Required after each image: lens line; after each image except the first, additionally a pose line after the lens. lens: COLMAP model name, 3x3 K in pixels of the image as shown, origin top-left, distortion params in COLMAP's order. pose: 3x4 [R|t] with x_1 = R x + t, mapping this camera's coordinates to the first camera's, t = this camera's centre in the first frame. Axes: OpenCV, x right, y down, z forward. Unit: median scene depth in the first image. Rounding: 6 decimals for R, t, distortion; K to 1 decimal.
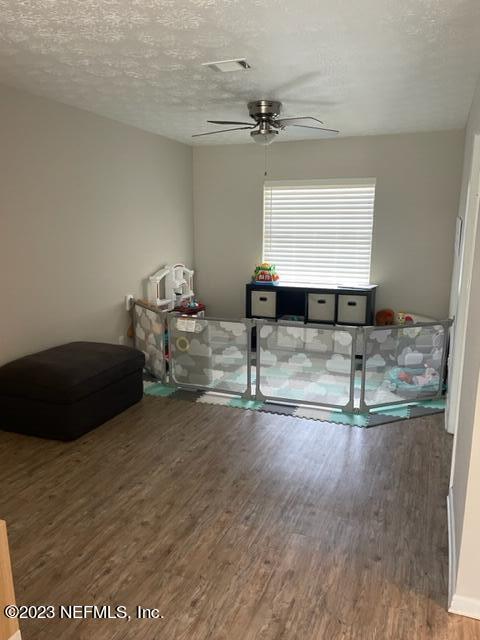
lens RADIAL K [[482.8, 0, 238.8], [0, 482.8, 324.2], [0, 0, 1]] dist [0.051068, -0.023178]
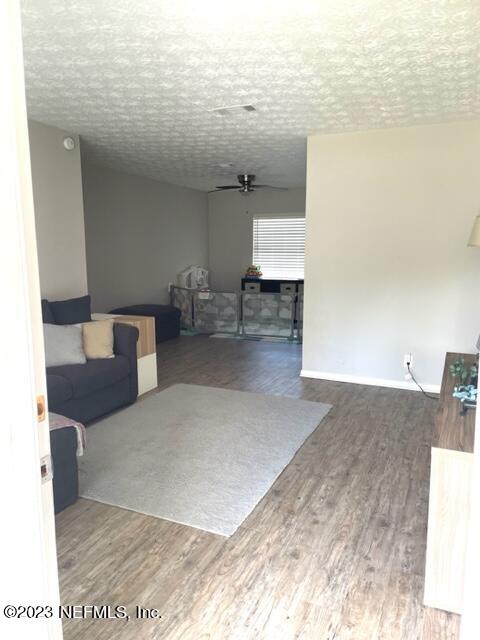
lens RADIAL K [[482.8, 0, 241.4], [0, 482.8, 317.2], [0, 0, 1]] dist [0.051068, -0.023178]
pose [[0.999584, -0.001997, -0.028779, 0.071875], [0.000399, 0.998464, -0.055409, 0.157572], [0.028846, 0.055374, 0.998049, -0.686538]]
